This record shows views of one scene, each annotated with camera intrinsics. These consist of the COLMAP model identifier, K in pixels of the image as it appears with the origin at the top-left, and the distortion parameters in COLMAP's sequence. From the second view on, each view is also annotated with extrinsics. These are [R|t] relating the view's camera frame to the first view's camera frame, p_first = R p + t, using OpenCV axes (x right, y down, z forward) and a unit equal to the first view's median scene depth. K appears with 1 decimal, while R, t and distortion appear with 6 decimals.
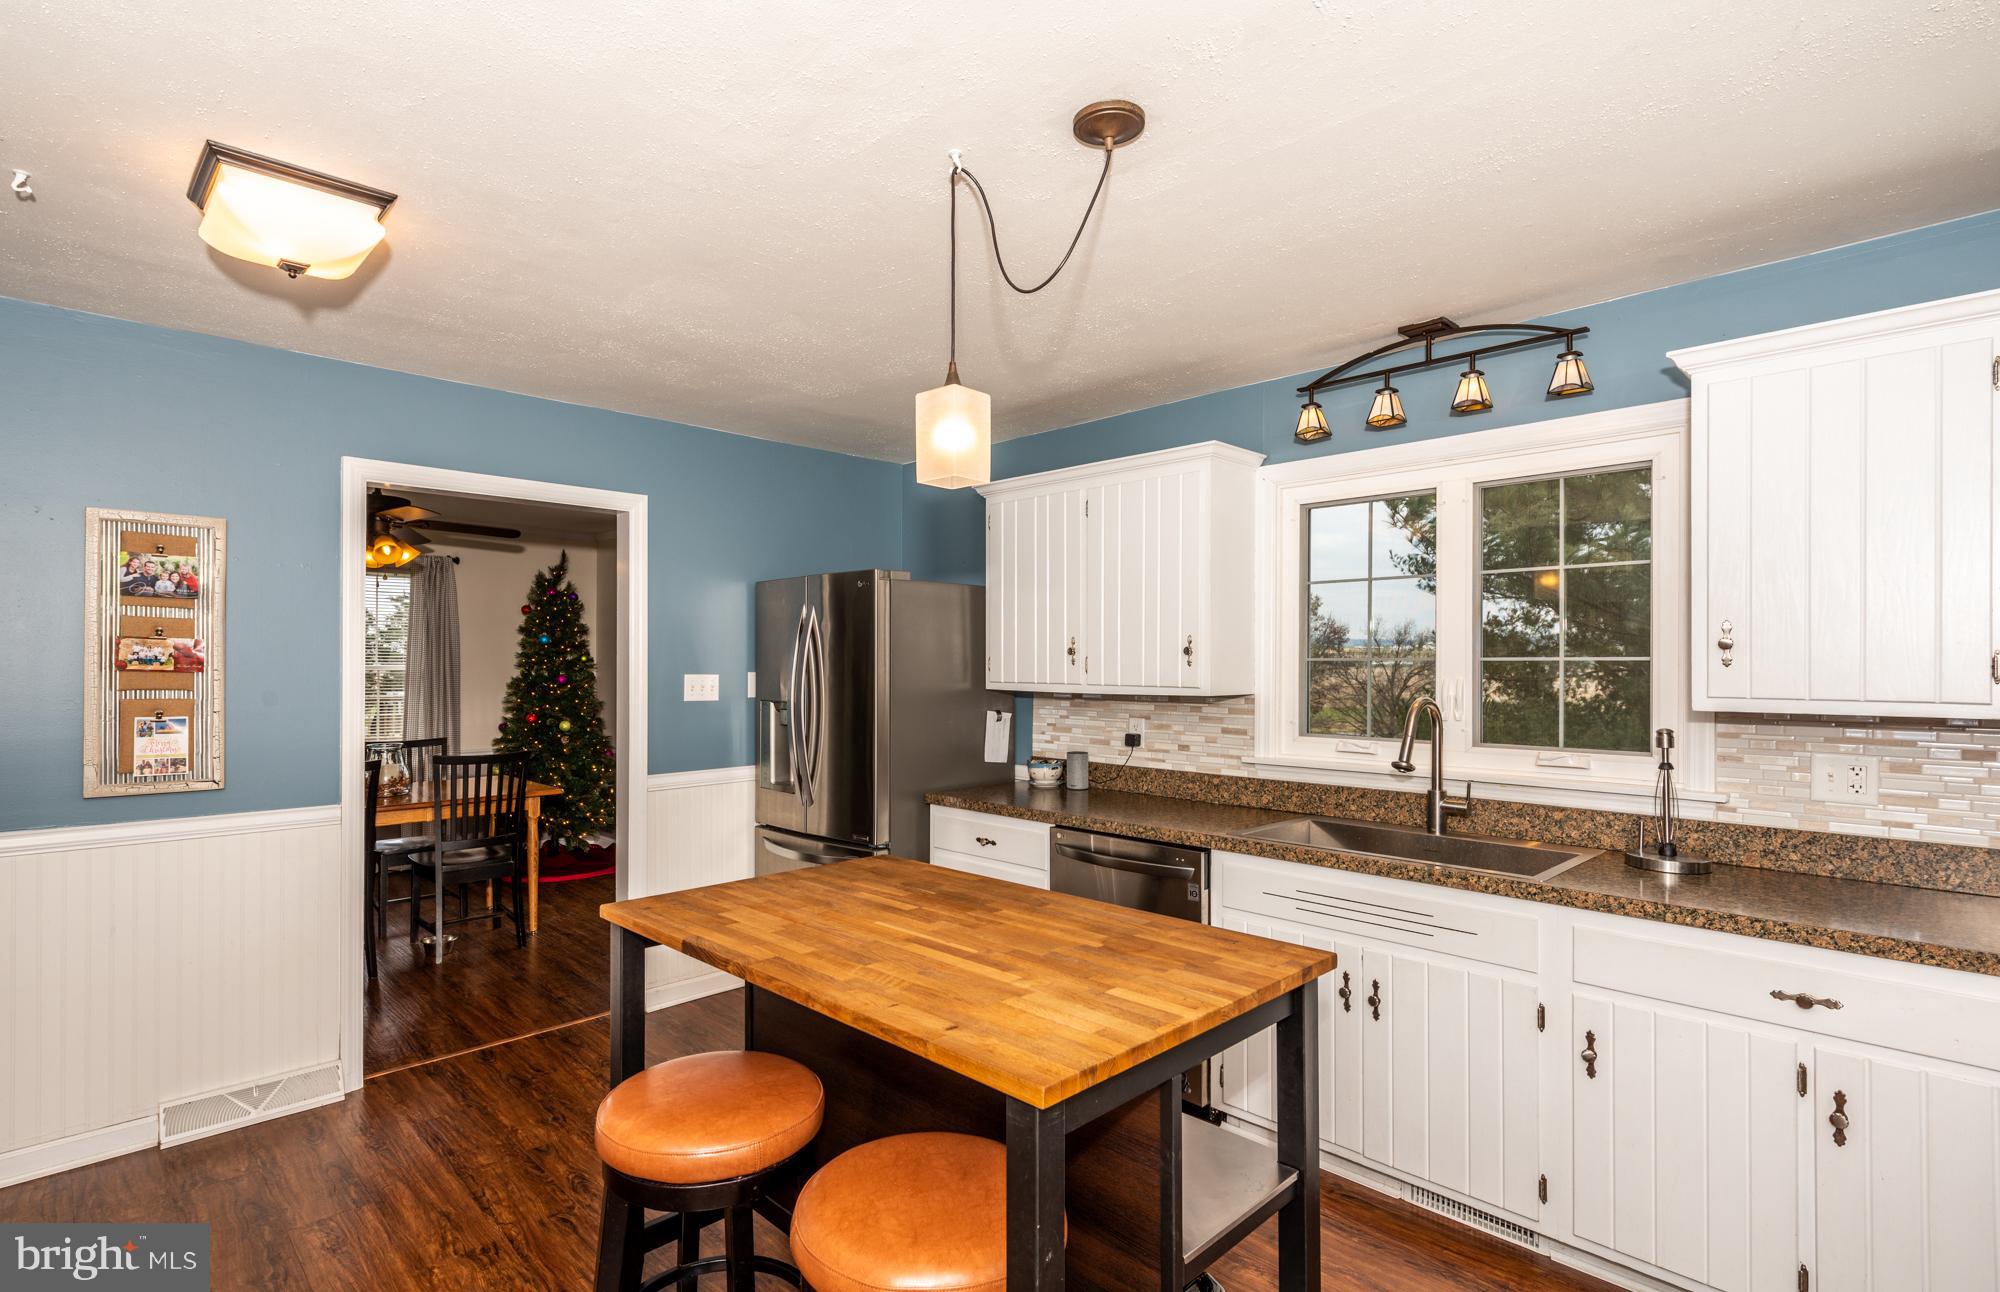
lens RADIAL K [[955.7, 0, 984.3], [0, 955.7, 656.0], [0, 0, 1]] dist [0.004968, -0.000181]
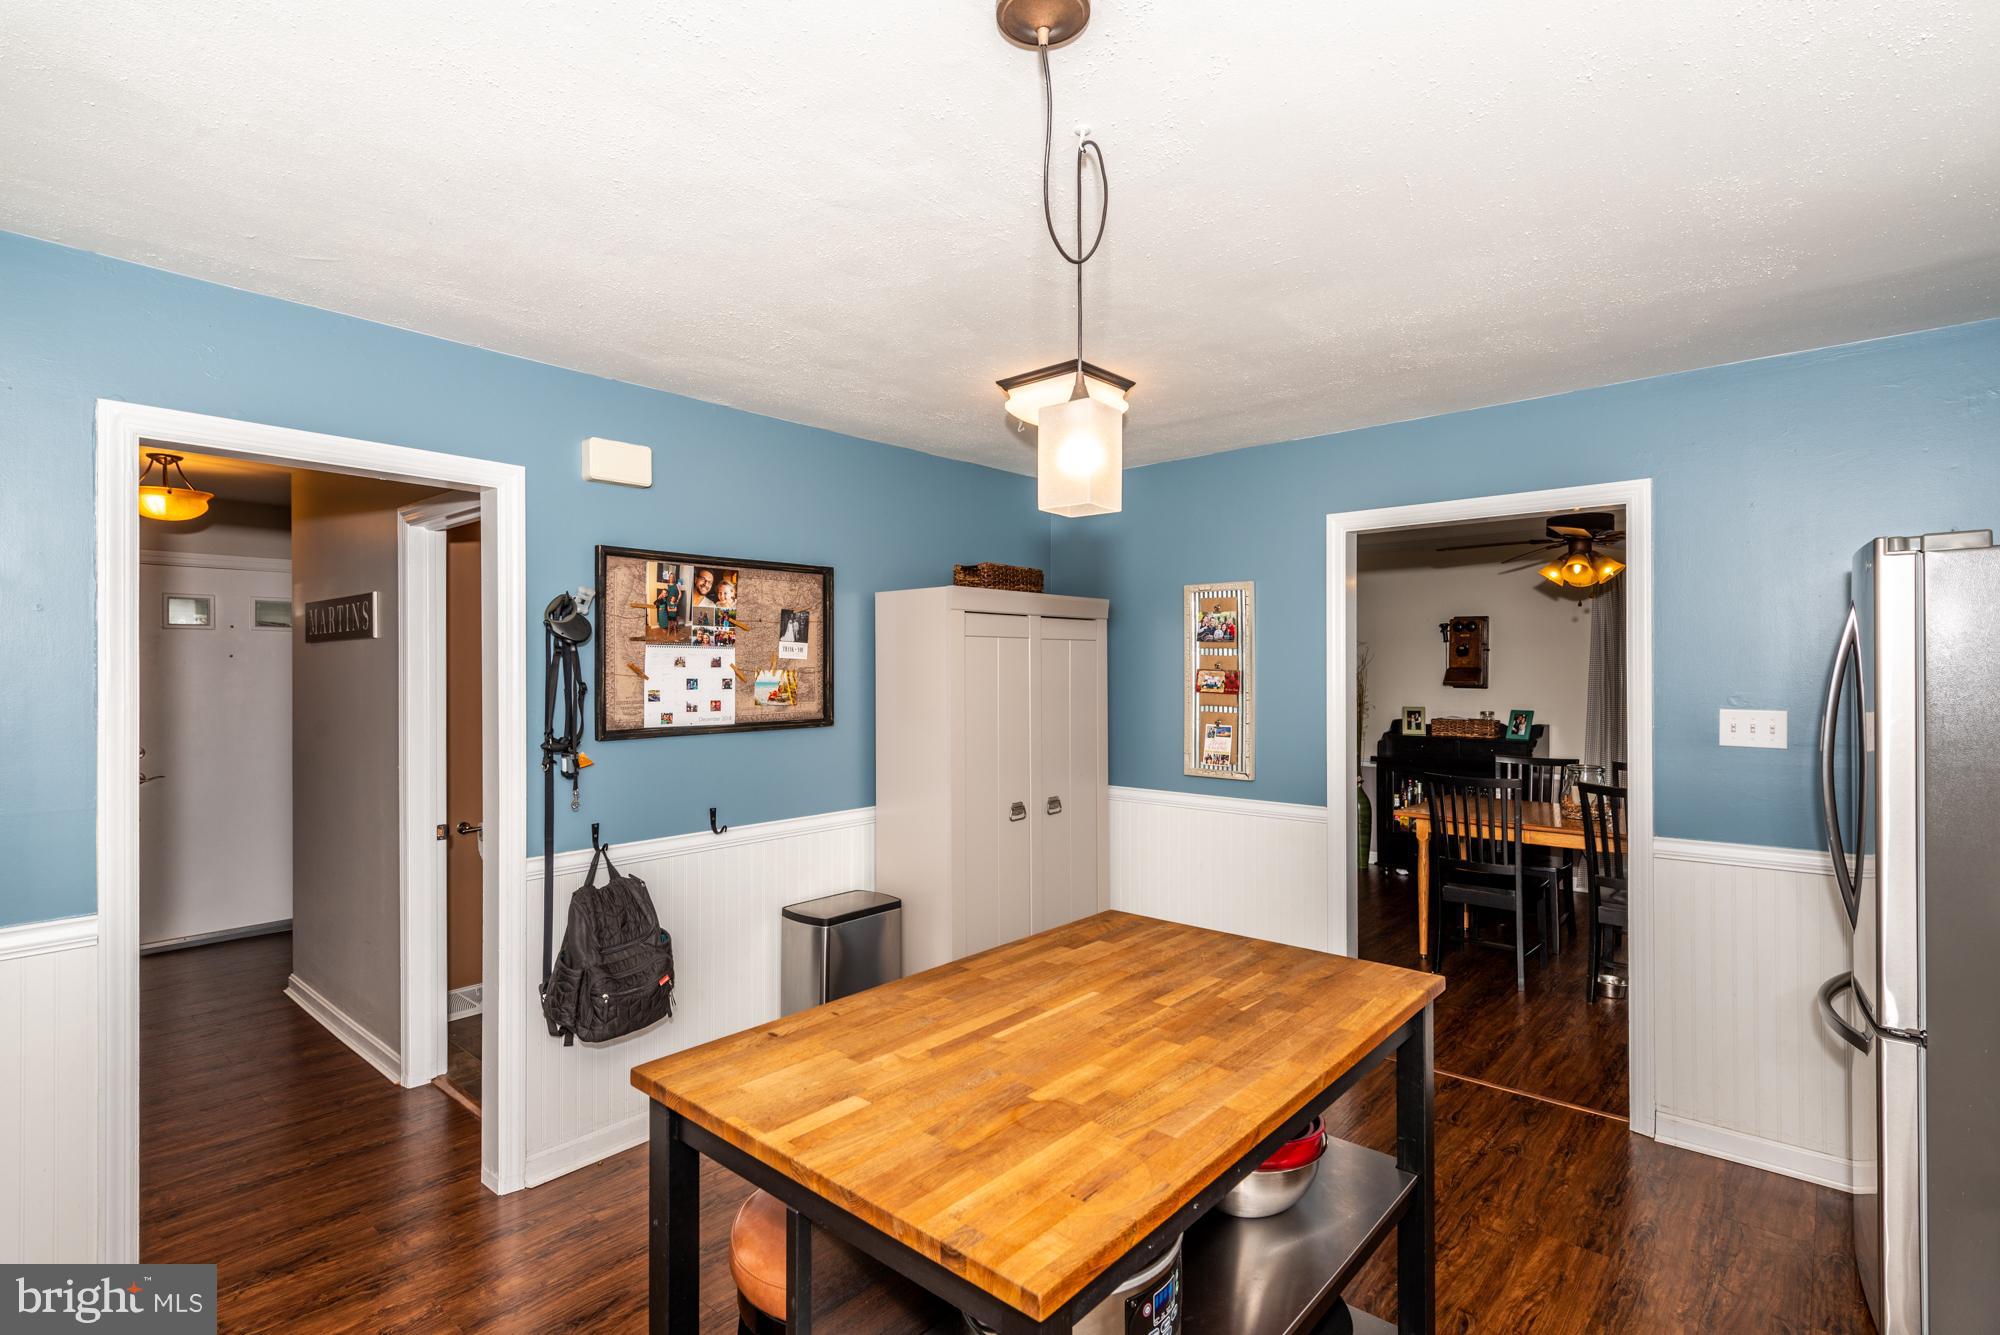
lens RADIAL K [[956.7, 0, 996.0], [0, 956.7, 664.3], [0, 0, 1]] dist [0.018701, -0.000124]
pose [[0.074499, -0.003229, -0.997216, 0.545437], [0.009713, 0.999950, -0.002513, -0.026744], [0.997174, -0.009499, 0.074527, 0.561700]]
